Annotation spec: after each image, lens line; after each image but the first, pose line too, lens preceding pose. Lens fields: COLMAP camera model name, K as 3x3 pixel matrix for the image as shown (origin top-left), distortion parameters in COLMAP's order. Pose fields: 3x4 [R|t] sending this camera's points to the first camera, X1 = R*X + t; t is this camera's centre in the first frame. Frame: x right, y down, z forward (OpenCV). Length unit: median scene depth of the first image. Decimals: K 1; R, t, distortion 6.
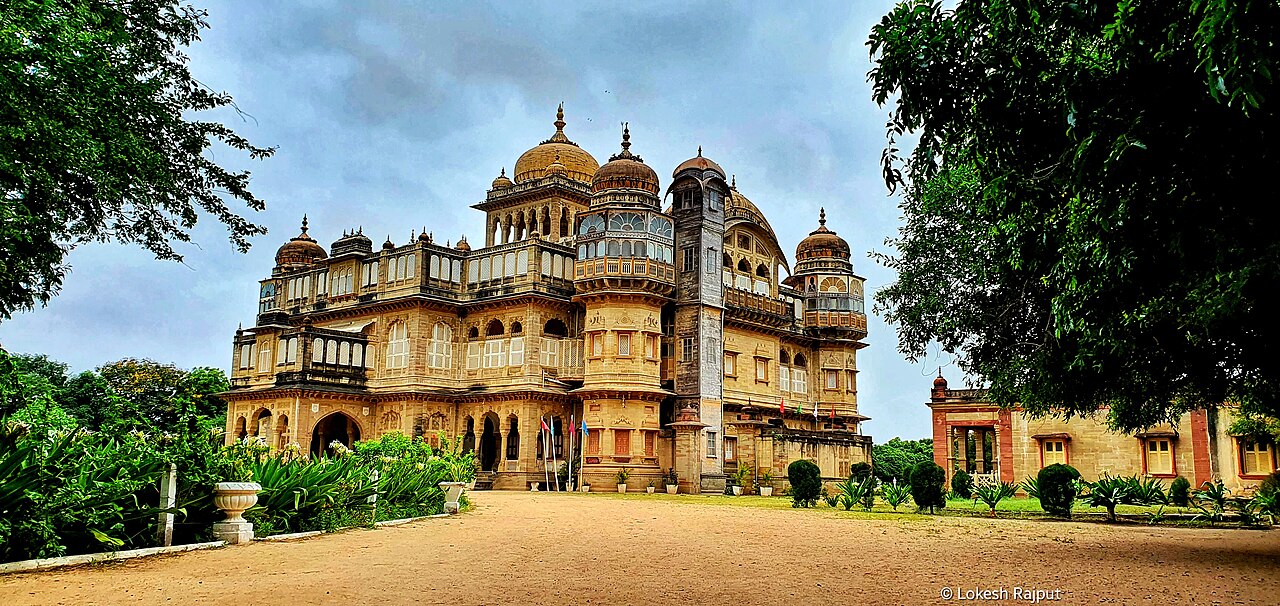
lens RADIAL K [[1078.6, 0, 642.9], [0, 1078.6, 321.4], [0, 0, 1]] dist [0.368815, -1.118880]
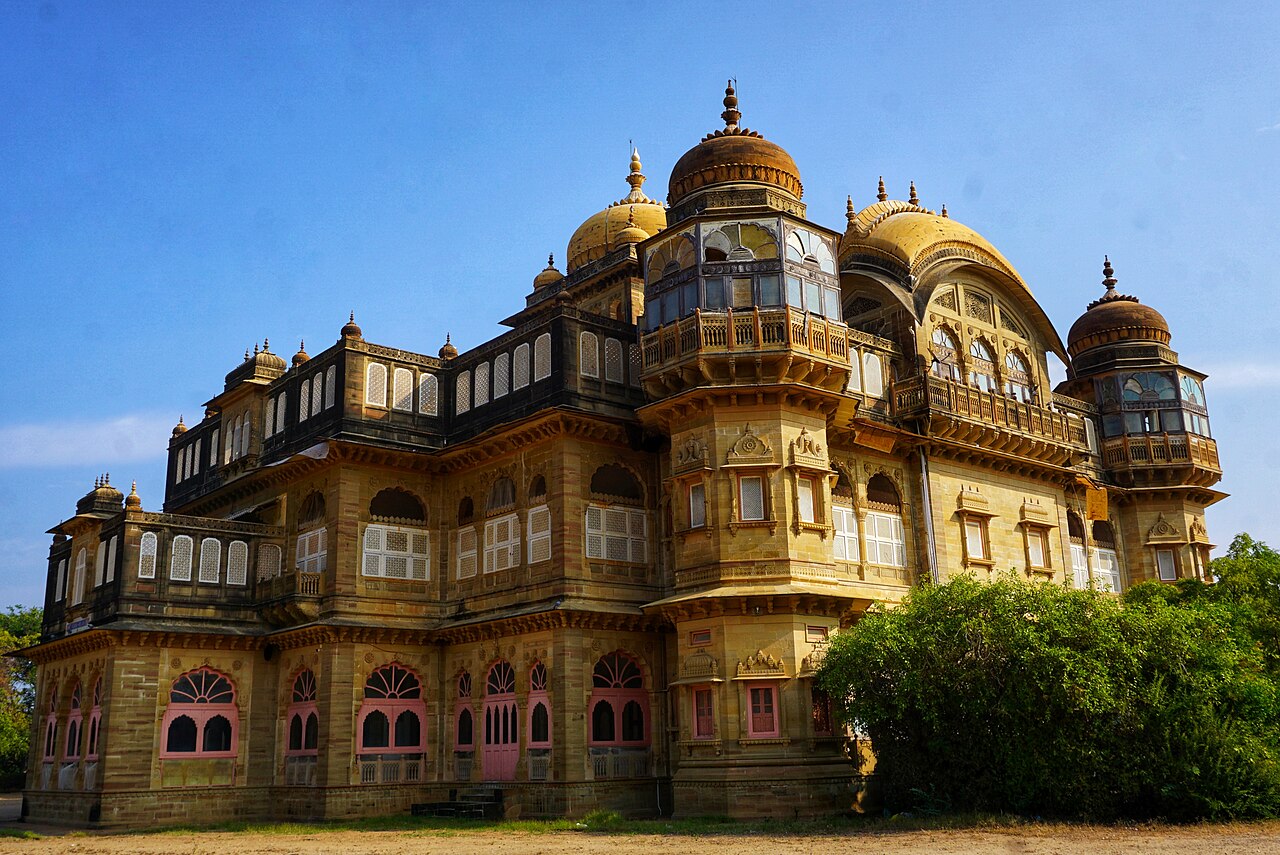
lens RADIAL K [[1253.8, 0, 656.8], [0, 1253.8, 424.4], [0, 0, 1]] dist [0.008901, 0.008547]
pose [[0.989265, -0.082209, -0.120819, 0.009571], [0.068411, 0.991097, -0.114223, 0.046581], [0.129133, 0.104731, 0.986081, 0.431391]]
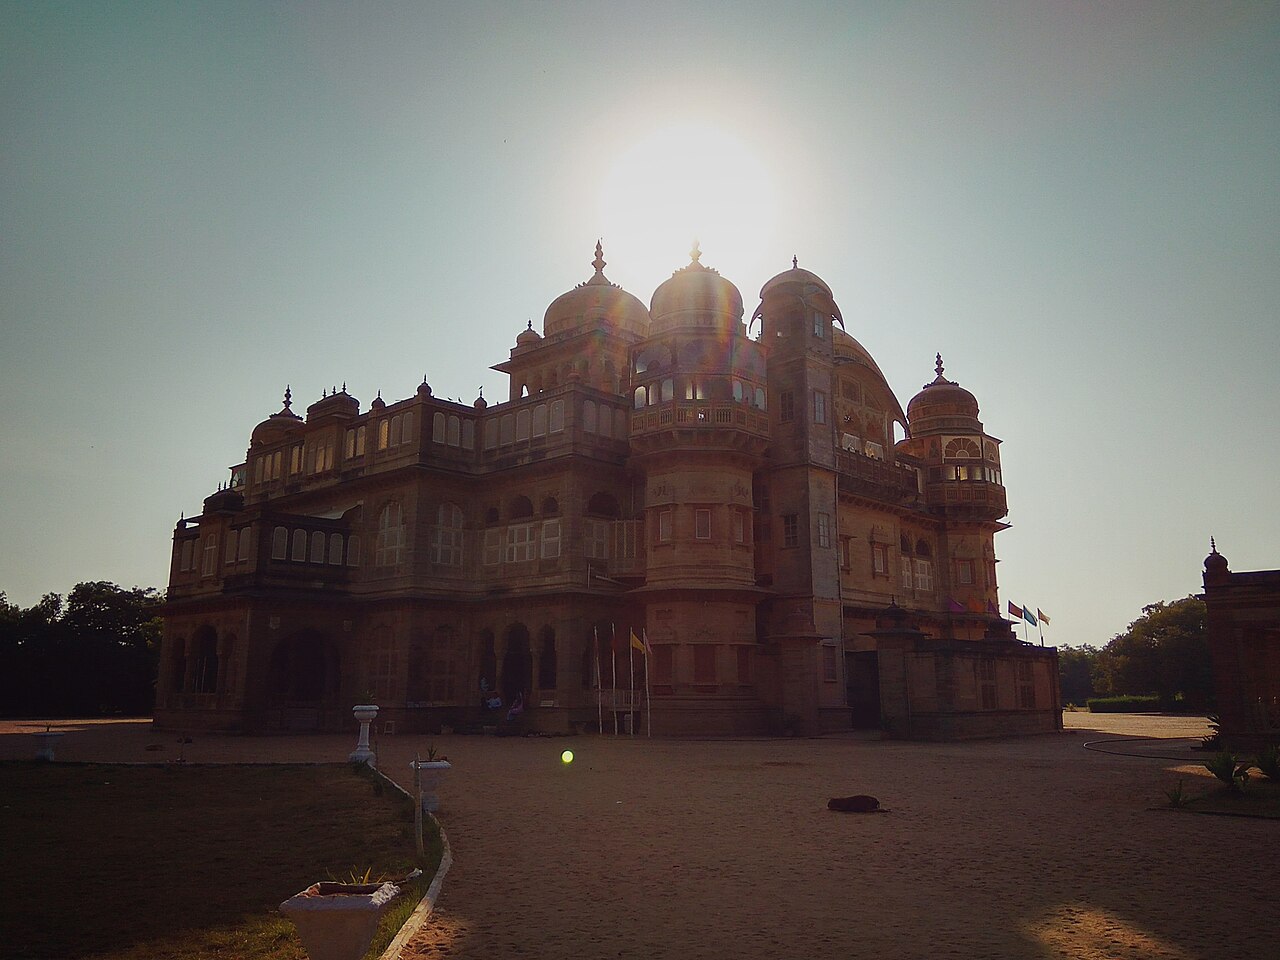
lens RADIAL K [[1055.8, 0, 640.7], [0, 1055.8, 497.0], [0, 0, 1]] dist [0.129433, -0.001179]
pose [[0.999245, -0.025831, -0.029012, -0.035380], [0.024749, 0.999007, -0.037039, 0.027244], [0.029940, 0.036293, 0.998893, 0.295369]]
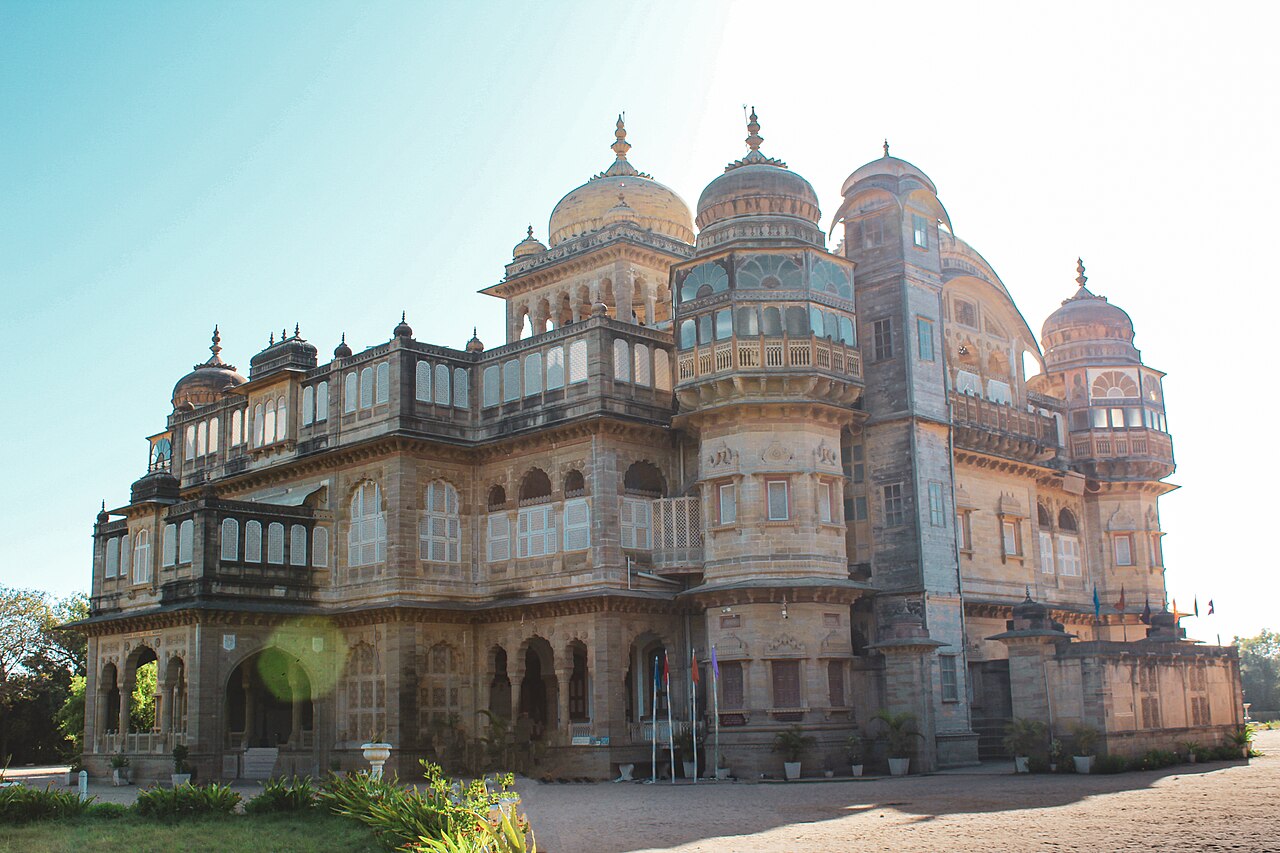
lens RADIAL K [[1515.7, 0, 640.3], [0, 1515.7, 451.2], [0, 0, 1]] dist [-0.057056, 0.032945]
pose [[0.997303, -0.054944, -0.048656, -0.044771], [0.053305, 0.997986, -0.034380, 0.018470], [0.050447, 0.031694, 0.998224, 0.236712]]
